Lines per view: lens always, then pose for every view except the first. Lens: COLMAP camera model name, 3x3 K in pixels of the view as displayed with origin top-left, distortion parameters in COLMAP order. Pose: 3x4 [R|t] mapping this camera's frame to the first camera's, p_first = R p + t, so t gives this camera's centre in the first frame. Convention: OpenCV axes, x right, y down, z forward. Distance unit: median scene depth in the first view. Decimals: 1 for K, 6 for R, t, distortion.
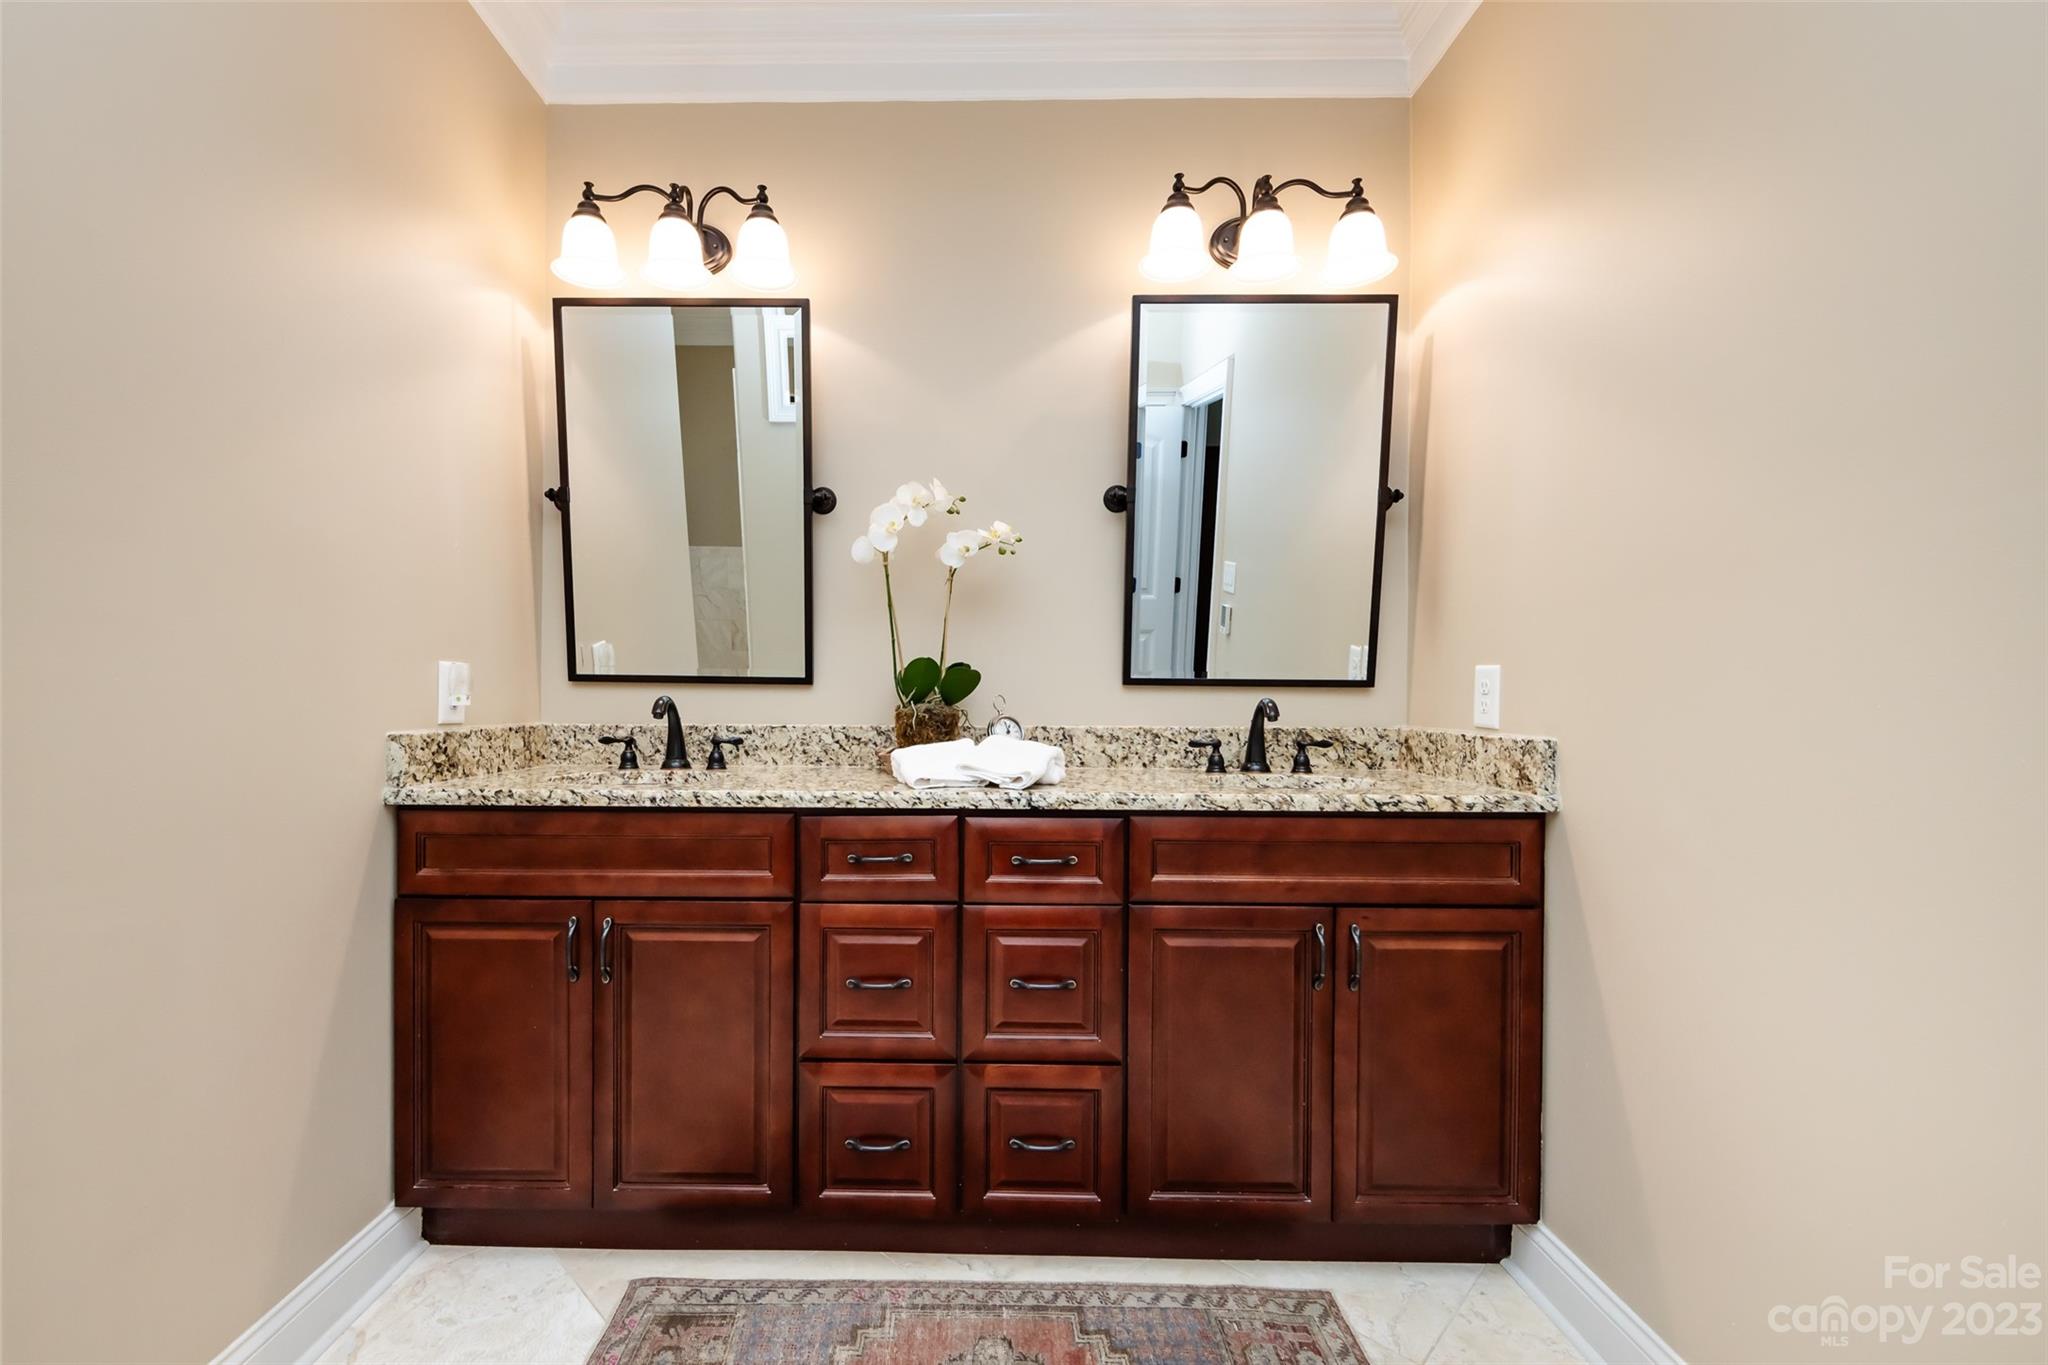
lens RADIAL K [[874.6, 0, 1000.2], [0, 874.6, 697.0], [0, 0, 1]] dist [-0.000687, -0.000253]
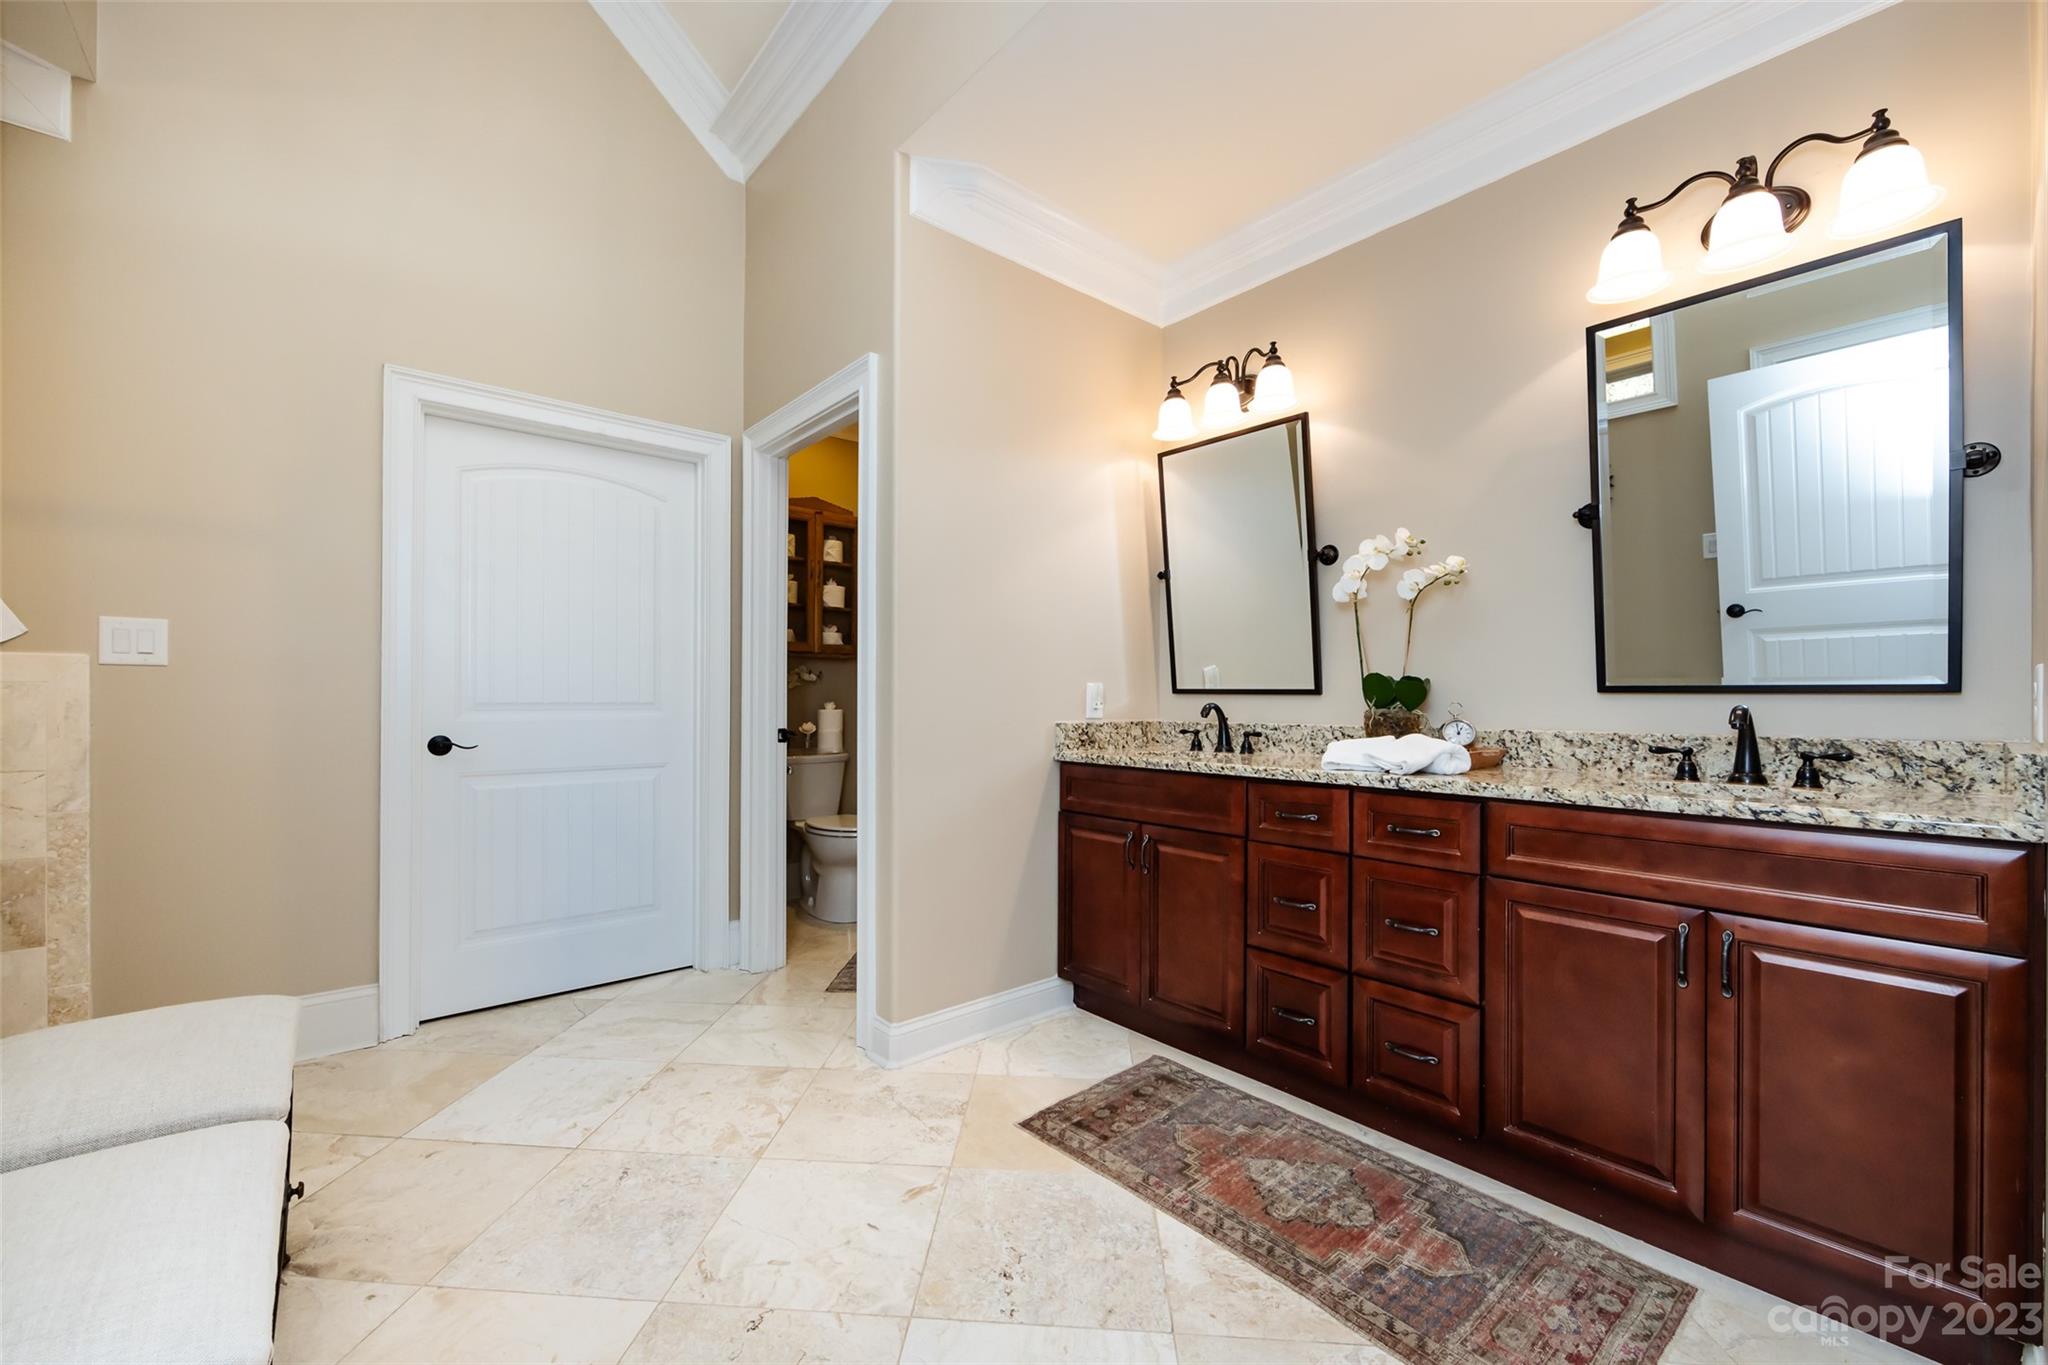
lens RADIAL K [[812.7, 0, 1011.1], [0, 812.7, 690.5], [0, 0, 1]] dist [-0.003463, -0.000361]
pose [[0.656772, -0.011654, -0.753999, 0.464059], [-0.003597, 0.999821, -0.018586, 0.005037], [0.754081, 0.014919, 0.656612, -0.185353]]
